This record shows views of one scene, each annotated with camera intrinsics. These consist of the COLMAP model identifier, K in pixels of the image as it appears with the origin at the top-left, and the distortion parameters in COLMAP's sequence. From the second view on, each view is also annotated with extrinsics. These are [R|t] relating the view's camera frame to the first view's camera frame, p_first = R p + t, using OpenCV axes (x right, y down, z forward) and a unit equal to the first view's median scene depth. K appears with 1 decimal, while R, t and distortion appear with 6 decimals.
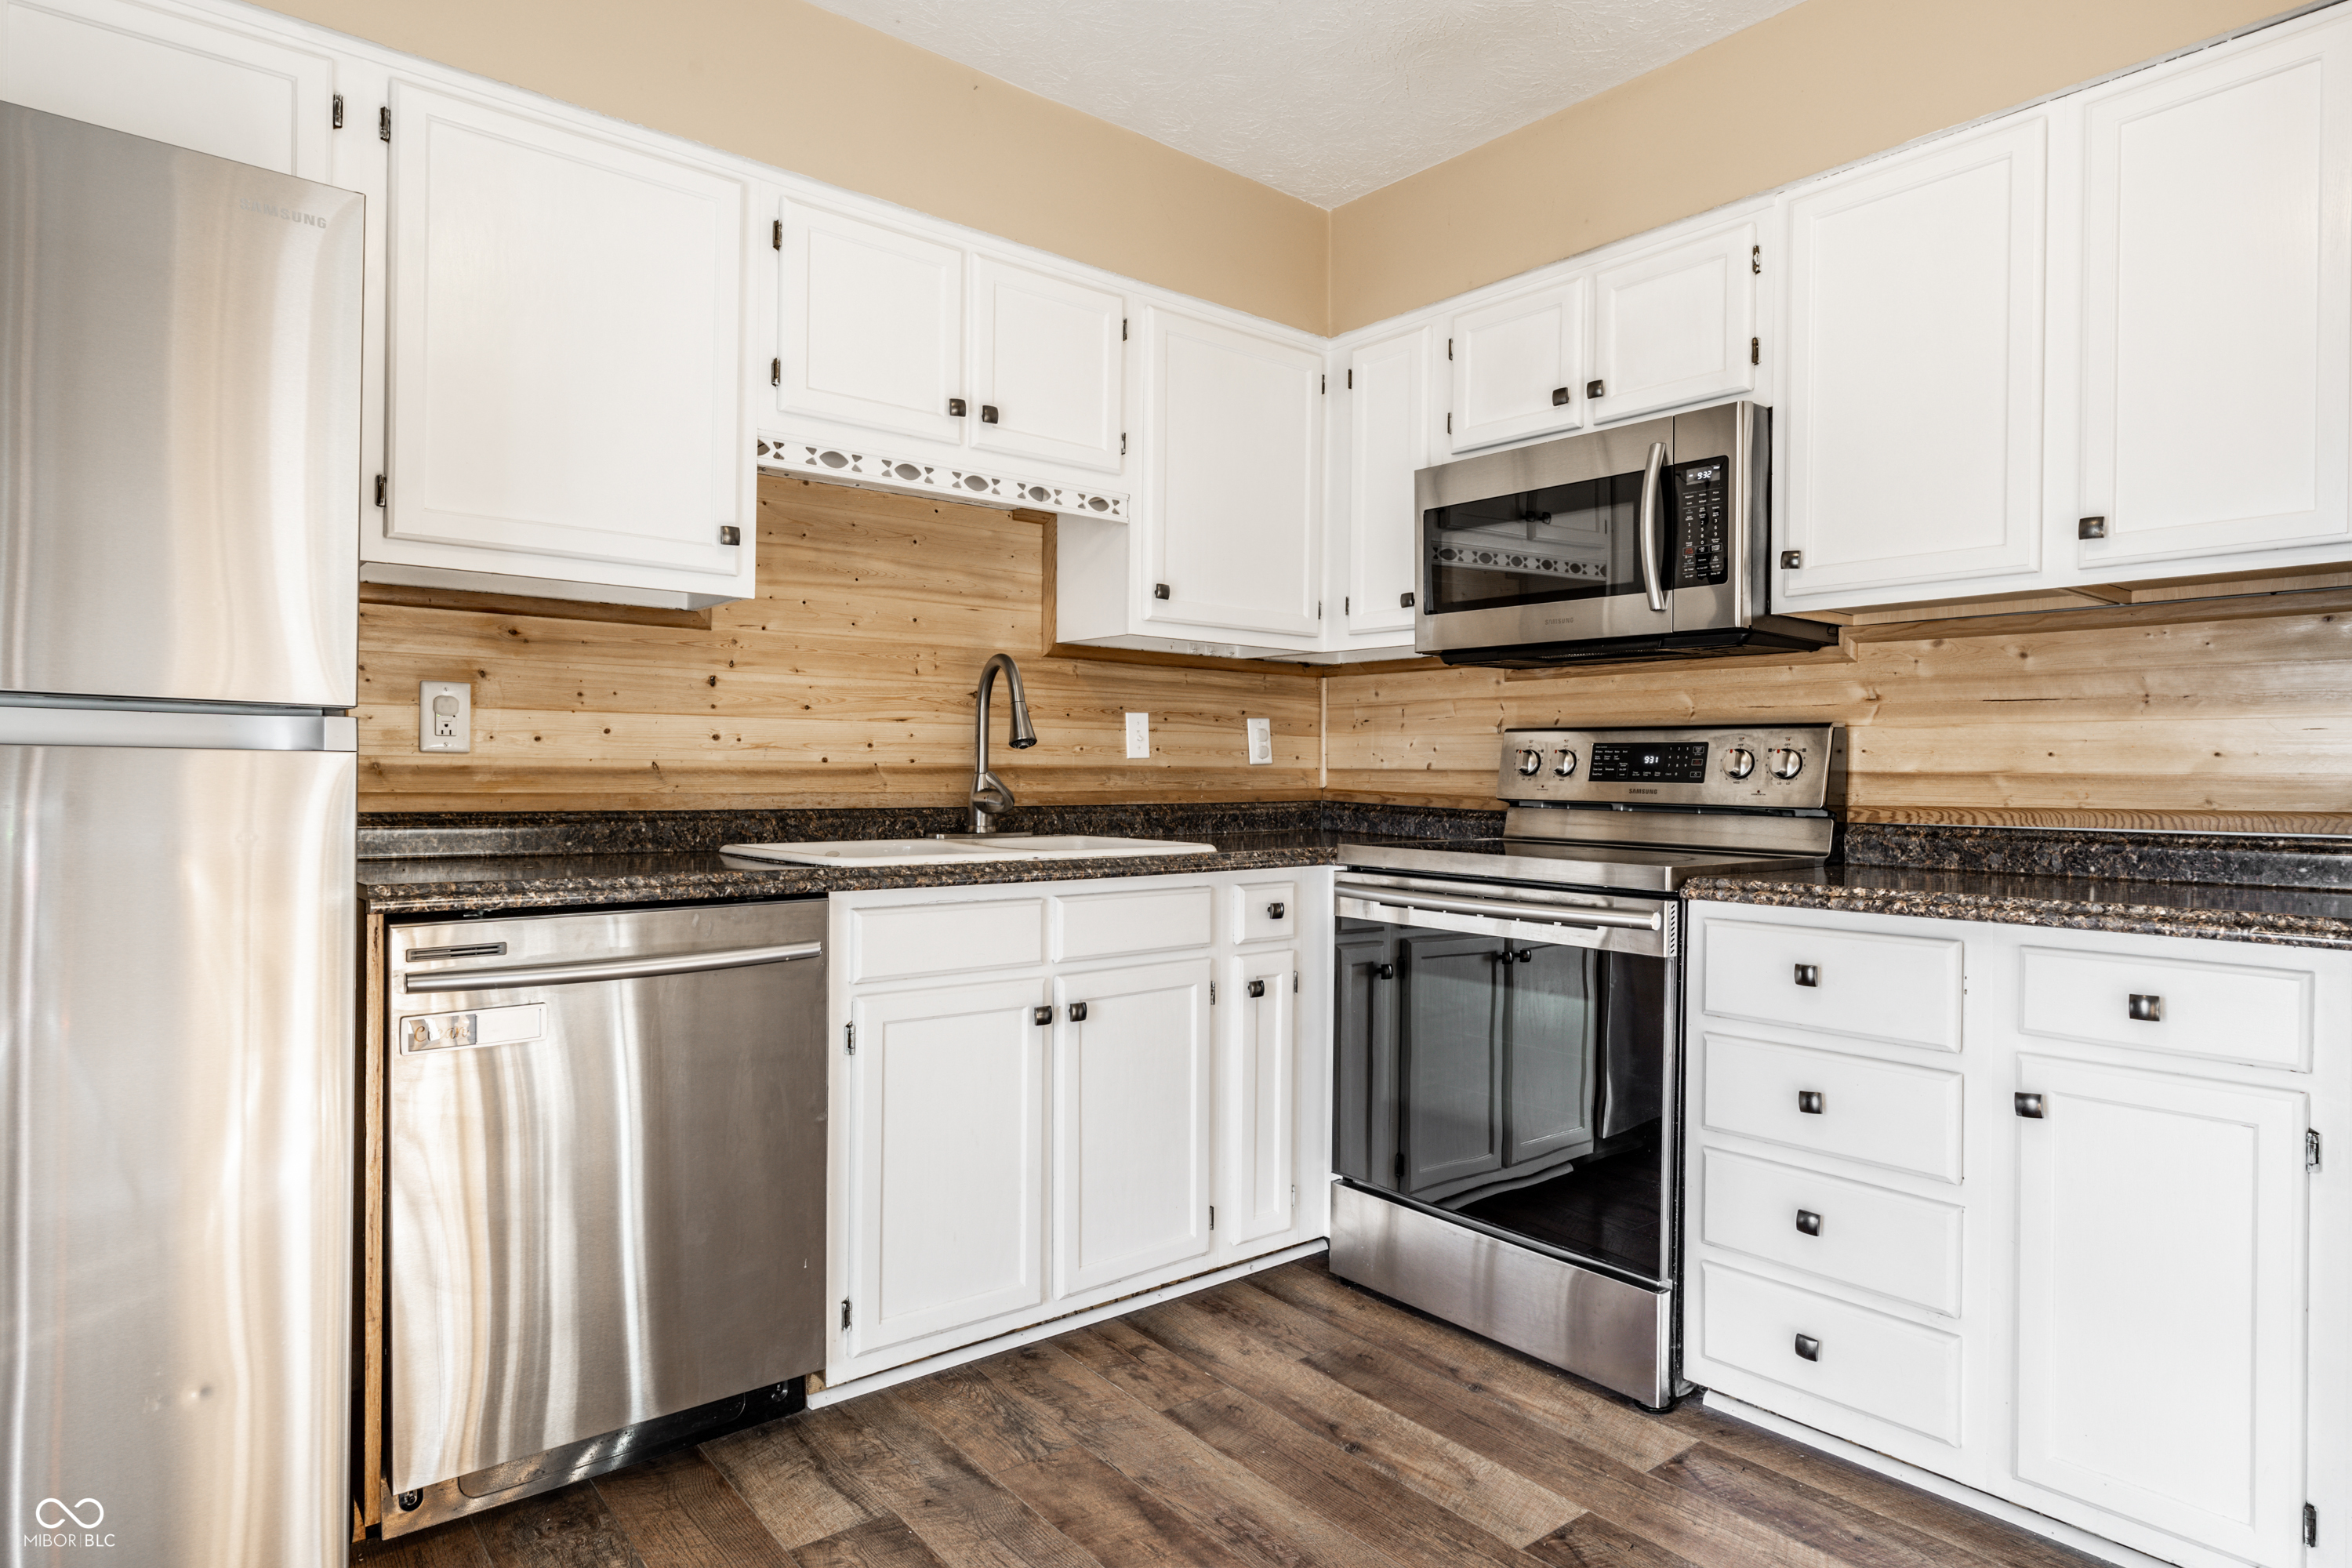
lens RADIAL K [[1335.5, 0, 1176.0], [0, 1335.5, 784.0], [0, 0, 1]] dist [0.002766, 0.000047]
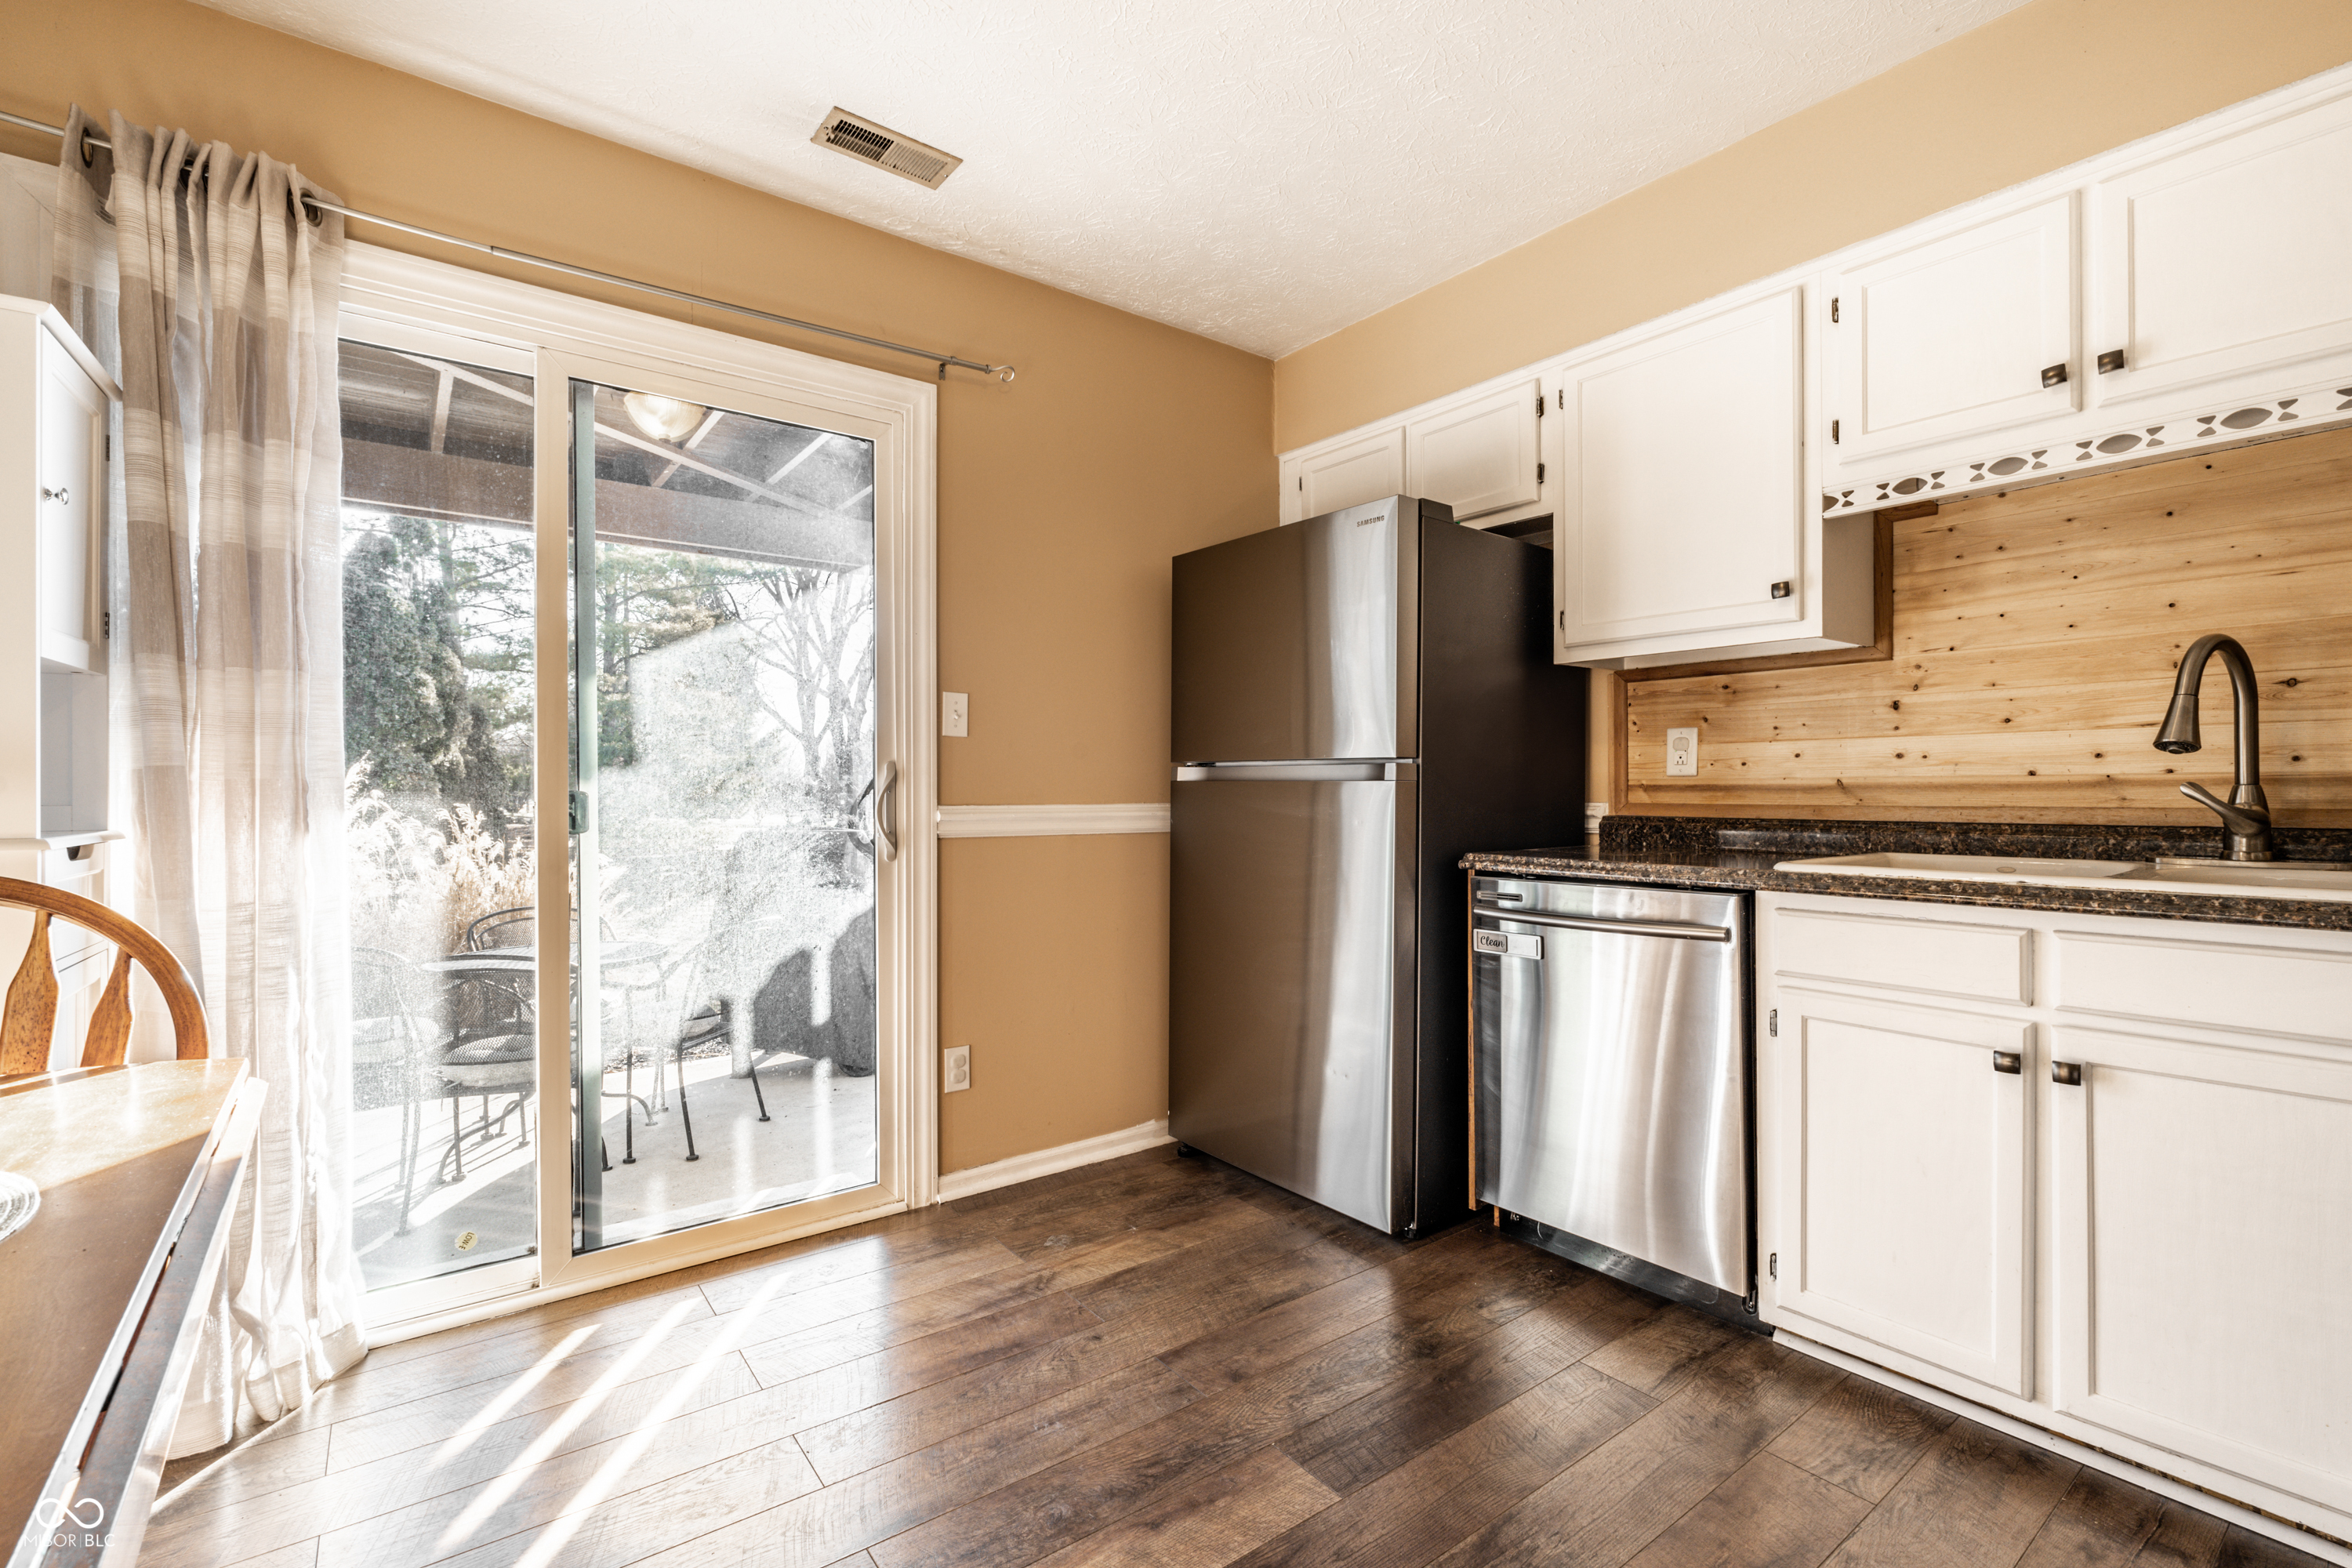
lens RADIAL K [[1064.6, 0, 1176.0], [0, 1064.6, 784.0], [0, 0, 1]] dist [-0.001008, 0.000084]
pose [[-0.046627, -0.013705, -0.998818, 0.591871], [-0.003604, 0.999902, -0.013552, 0.002784], [0.998906, 0.002968, -0.046672, 0.464796]]
